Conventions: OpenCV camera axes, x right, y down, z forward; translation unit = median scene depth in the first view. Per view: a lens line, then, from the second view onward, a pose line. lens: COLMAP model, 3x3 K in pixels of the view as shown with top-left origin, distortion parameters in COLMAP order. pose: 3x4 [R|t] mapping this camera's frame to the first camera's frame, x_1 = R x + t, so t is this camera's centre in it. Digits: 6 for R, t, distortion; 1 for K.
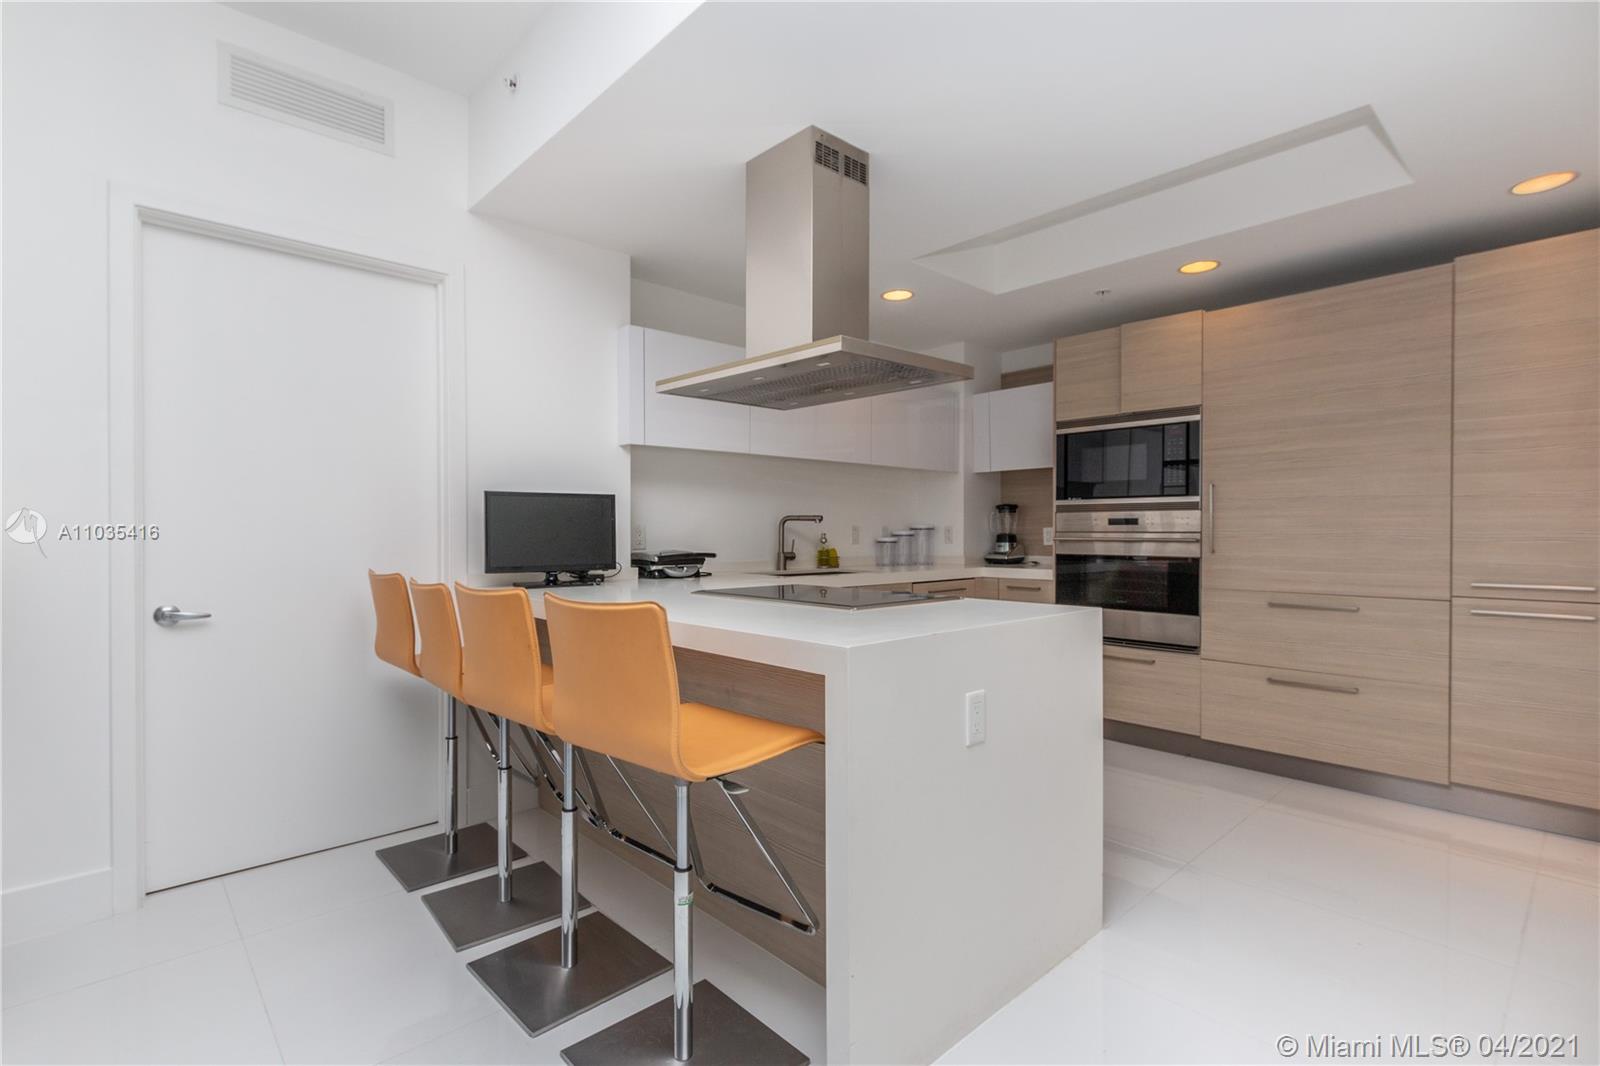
lens RADIAL K [[748.8, 0, 795.0], [0, 748.8, 543.7], [0, 0, 1]] dist [0.012885, -0.002320]
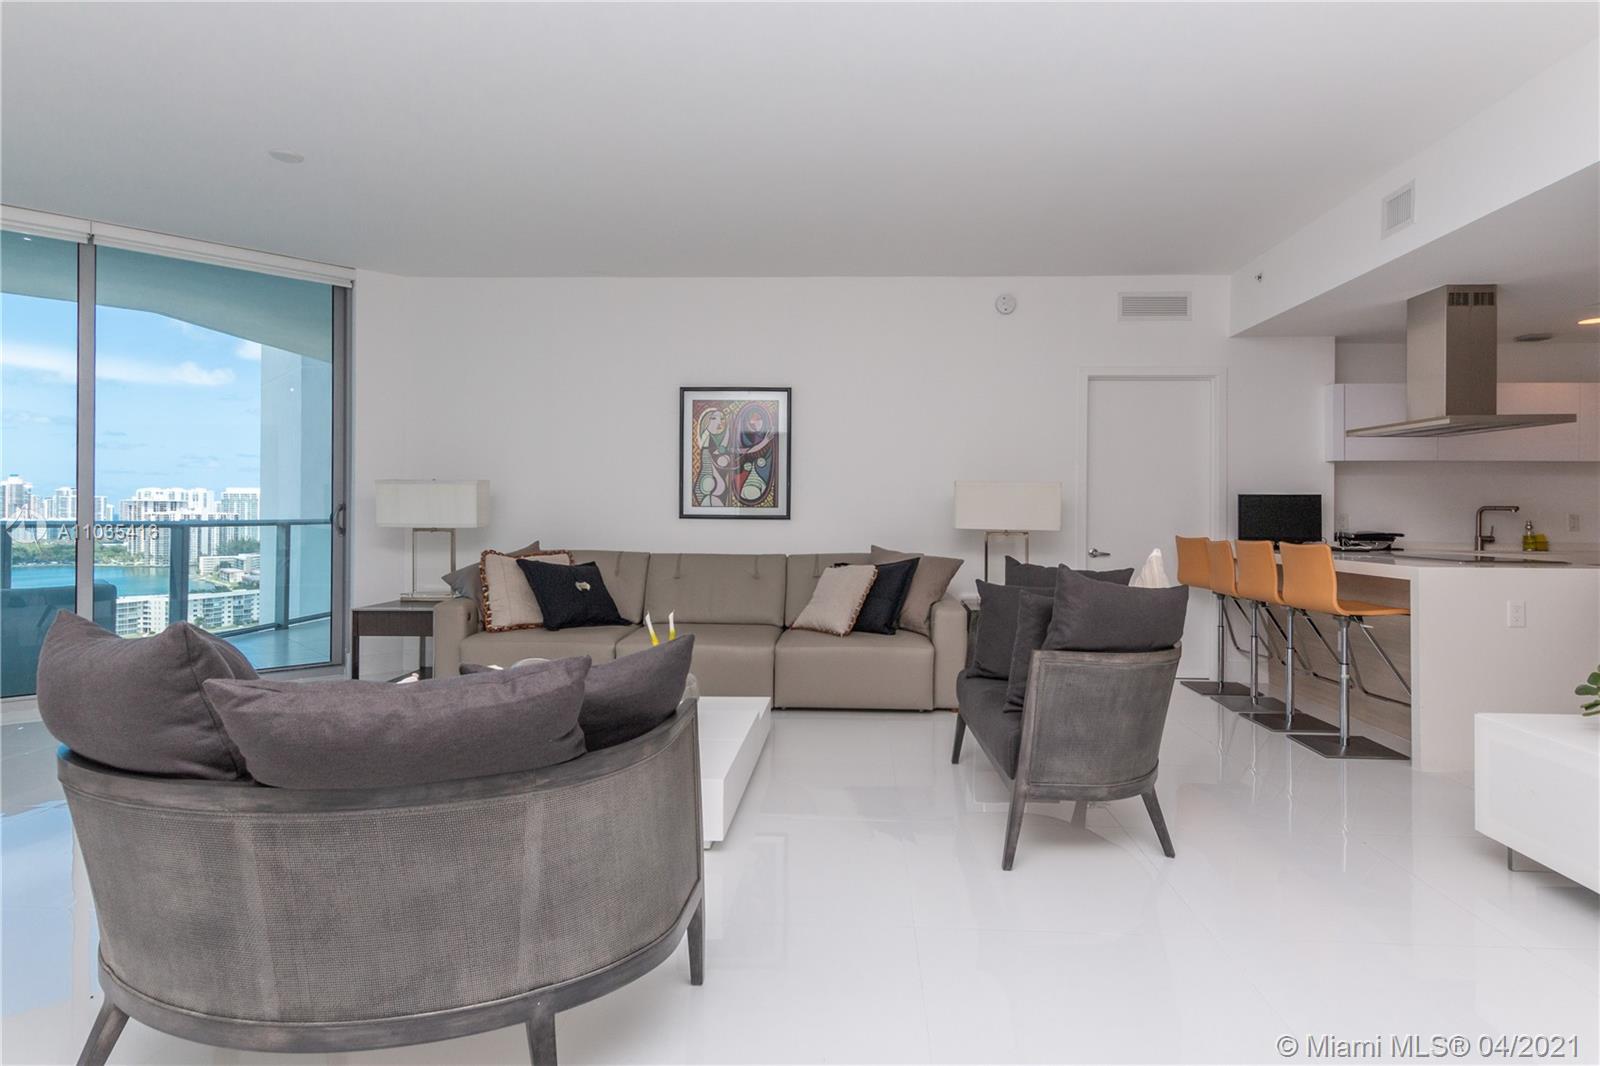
lens RADIAL K [[857.9, 0, 817.2], [0, 857.9, 502.5], [0, 0, 1]] dist [0.010144, 0.000181]
pose [[0.705260, -0.002027, -0.708945, 0.225340], [-0.020522, 0.999519, -0.023273, 0.012176], [0.708651, 0.030962, 0.704879, -0.784043]]
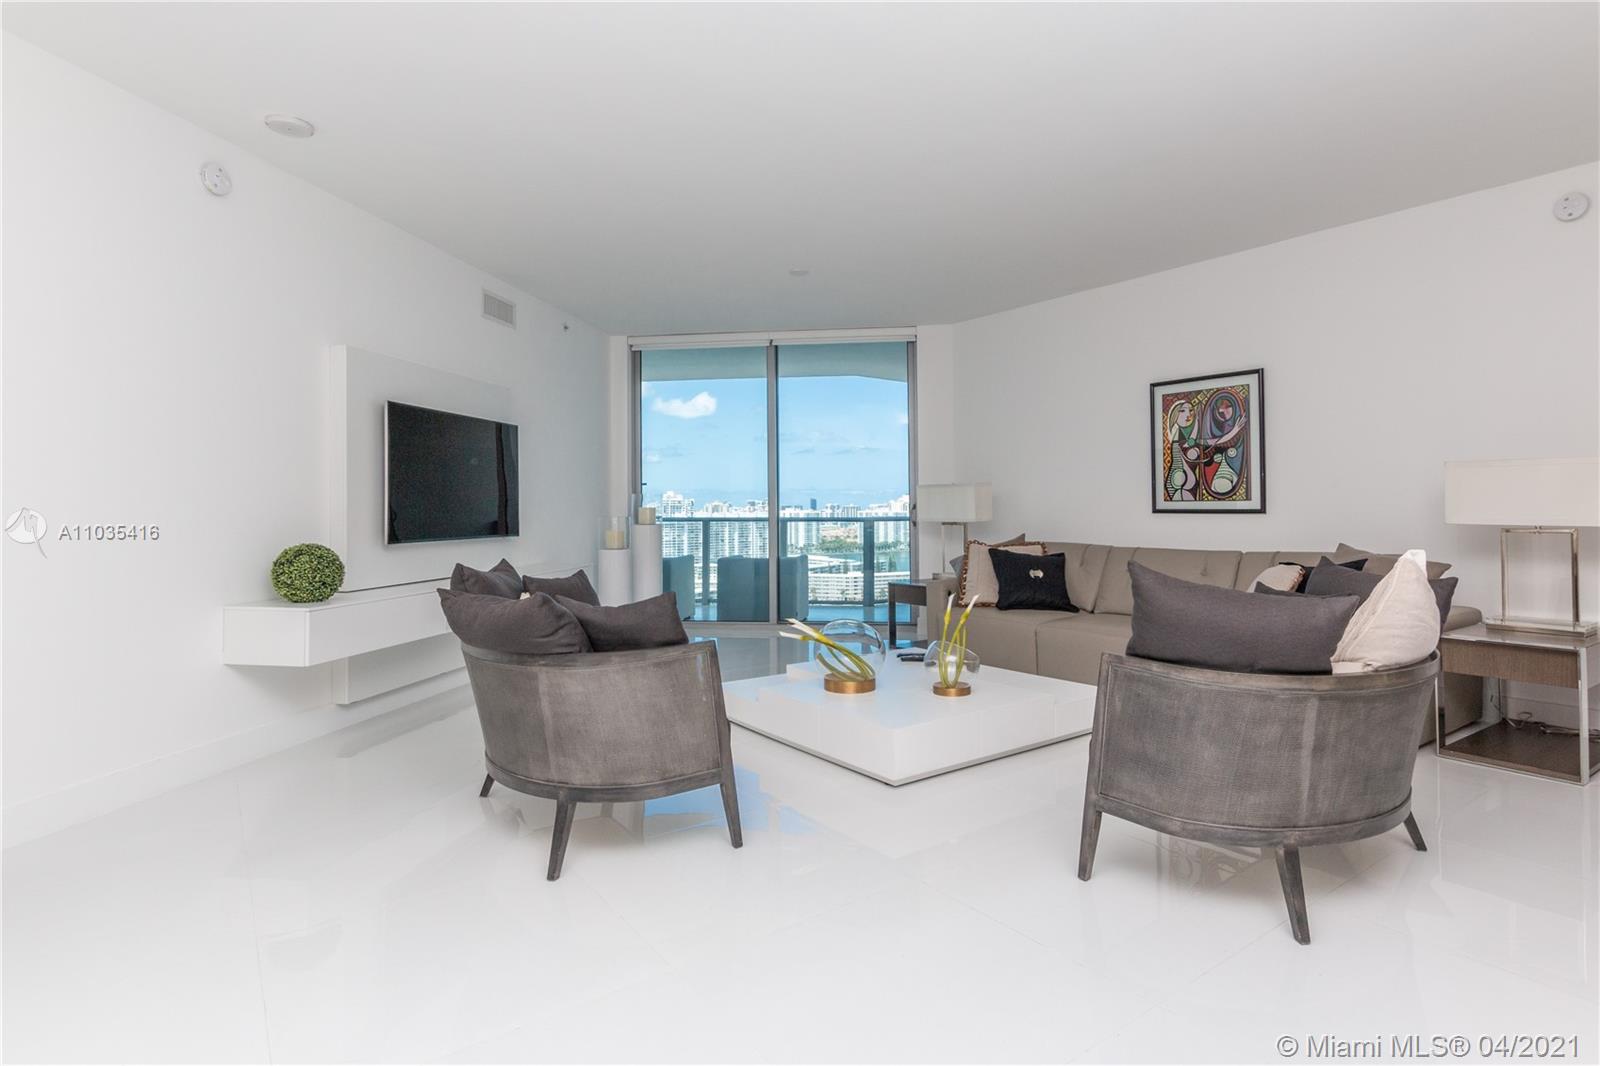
lens RADIAL K [[803.5, 0, 834.3], [0, 803.5, 517.4], [0, 0, 1]] dist [0.007808, -0.002665]
pose [[-0.093278, 0.010778, -0.995582, 0.459984], [-0.011235, 0.999866, 0.011877, 0.006958], [0.995577, 0.012293, -0.093145, -0.334054]]
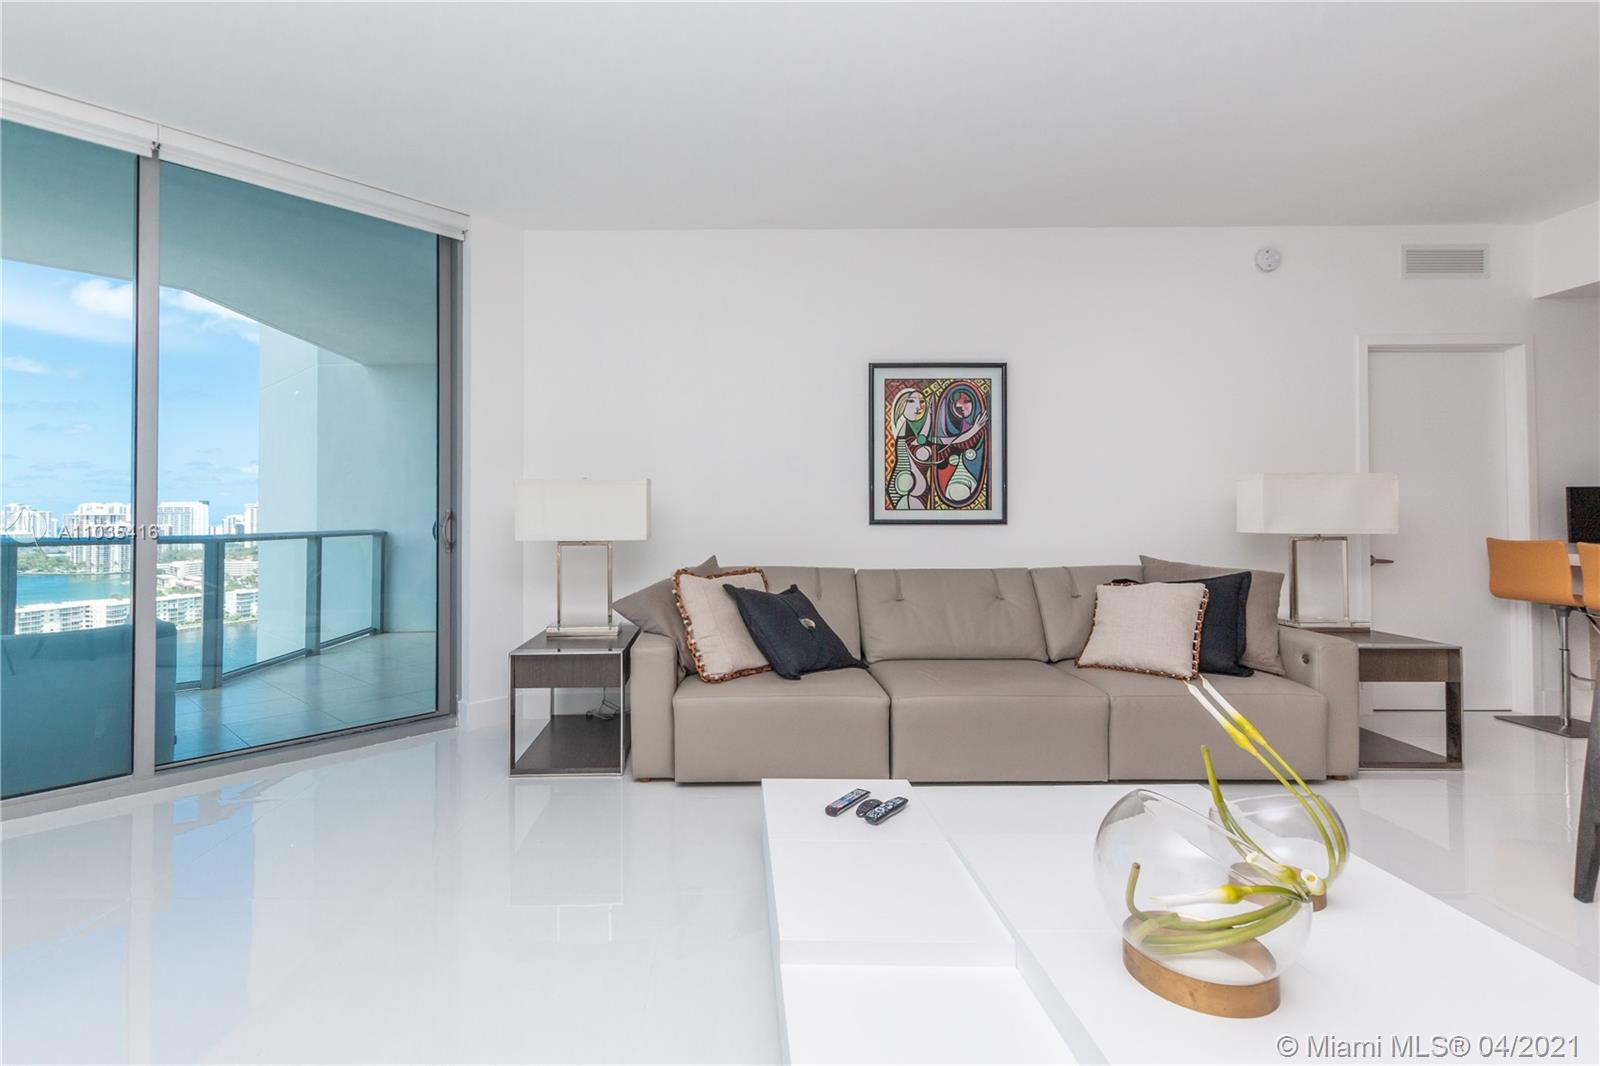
lens RADIAL K [[756.3, 0, 718.5], [0, 756.3, 507.1], [0, 0, 1]] dist [-0.005857, 0.003649]
pose [[0.731121, -0.012299, -0.682137, -0.420476], [-0.007364, 0.999637, -0.025916, 0.013955], [0.682208, 0.023971, 0.730765, -0.824640]]
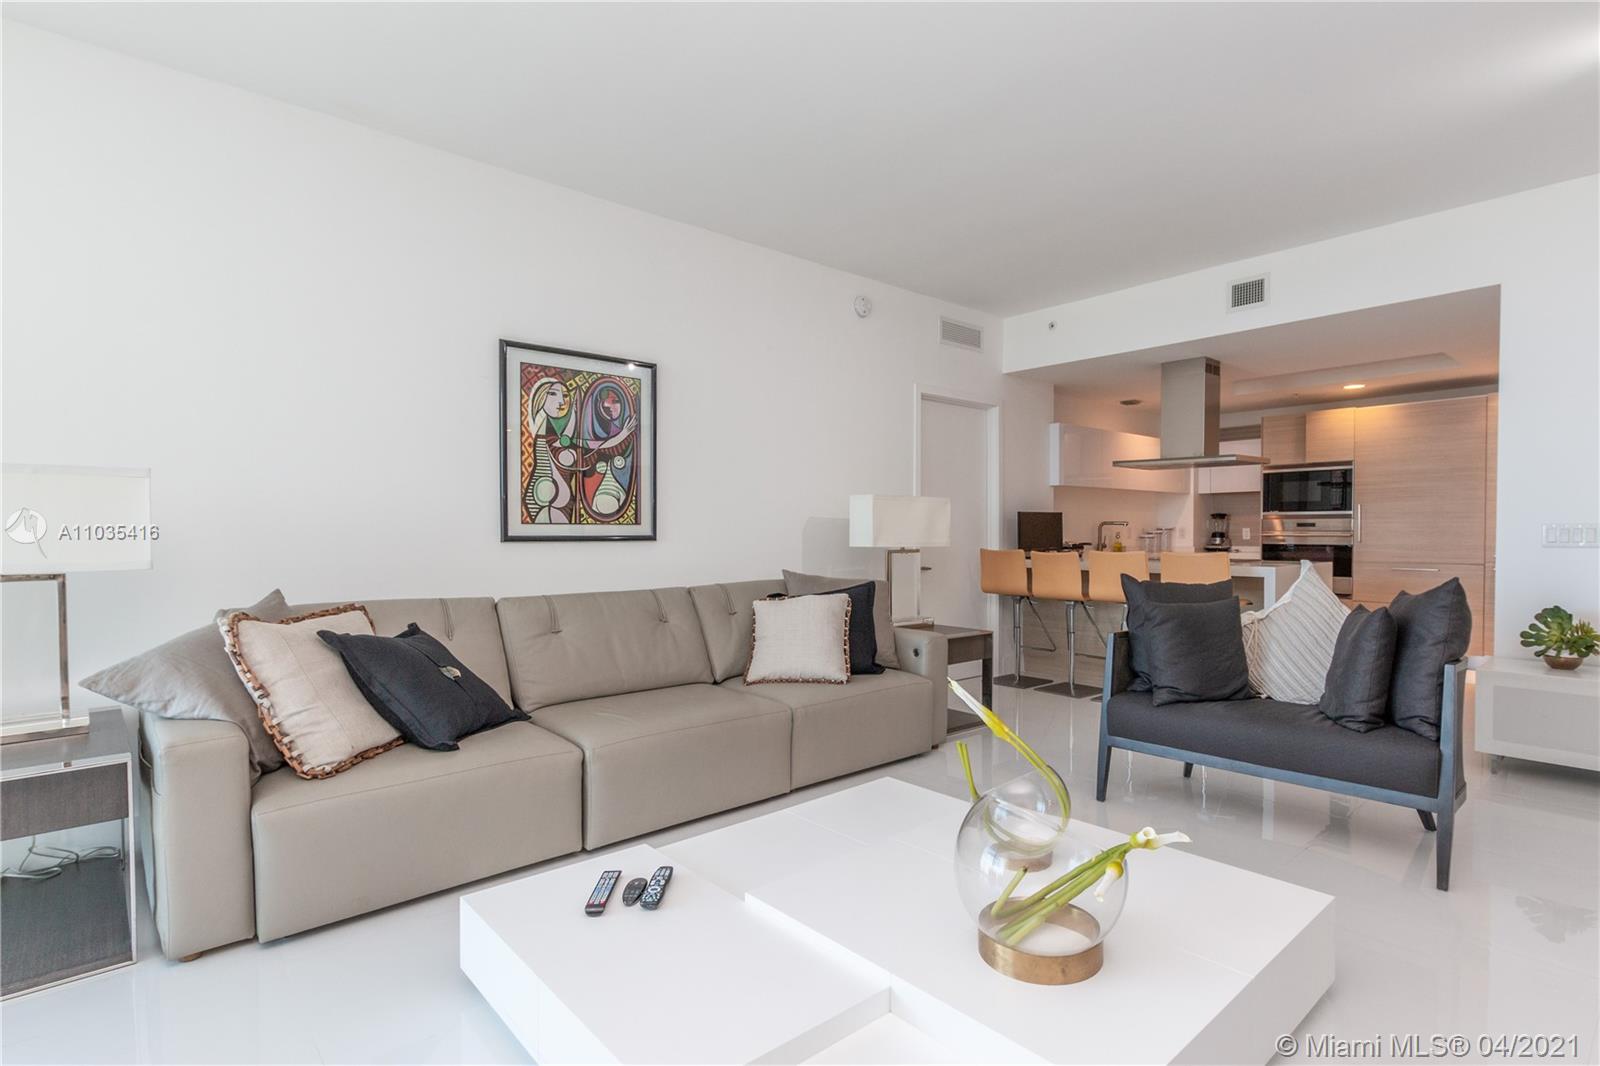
lens RADIAL K [[803.5, 0, 859.7], [0, 803.5, 552.8], [0, 0, 1]] dist [0.007808, -0.002665]
pose [[0.999908, -0.002403, 0.013324, -0.595888], [0.002269, 0.999947, 0.010041, 0.013683], [-0.013347, -0.010010, 0.999861, -0.817986]]
